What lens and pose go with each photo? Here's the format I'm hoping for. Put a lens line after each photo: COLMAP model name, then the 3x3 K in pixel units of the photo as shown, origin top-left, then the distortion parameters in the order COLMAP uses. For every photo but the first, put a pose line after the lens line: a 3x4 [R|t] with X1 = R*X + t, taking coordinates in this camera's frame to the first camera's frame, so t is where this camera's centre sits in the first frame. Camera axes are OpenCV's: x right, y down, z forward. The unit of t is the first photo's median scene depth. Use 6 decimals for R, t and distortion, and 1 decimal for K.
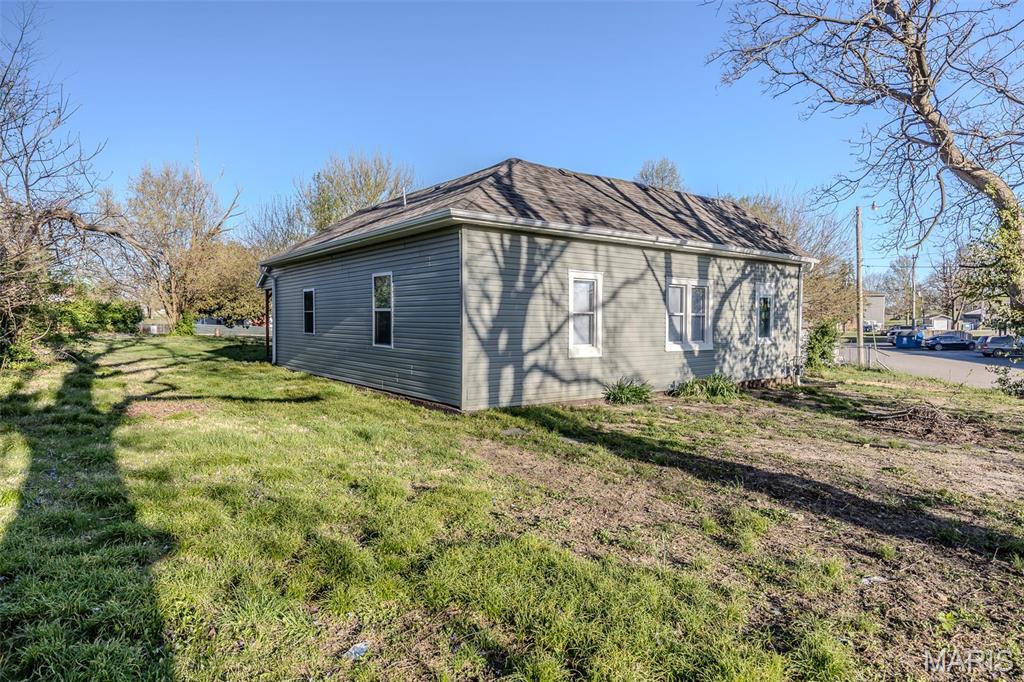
lens RADIAL K [[596.1, 0, 511.5], [0, 596.1, 337.0], [0, 0, 1]] dist [-0.001956, 0.000455]
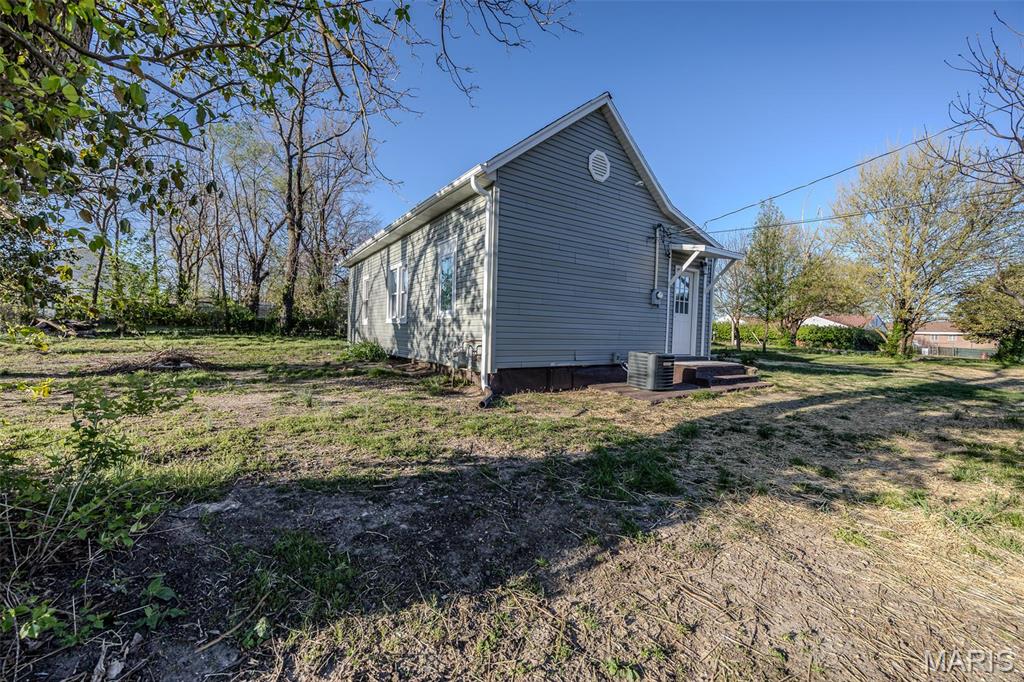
lens RADIAL K [[387.8, 0, 510.9], [0, 387.8, 342.8], [0, 0, 1]] dist [-0.006702, 0.000530]
pose [[-0.054650, 0.018896, -0.998327, 0.928422], [-0.063869, 0.997707, 0.022380, 0.025195], [0.996461, 0.064986, -0.053318, 1.126959]]
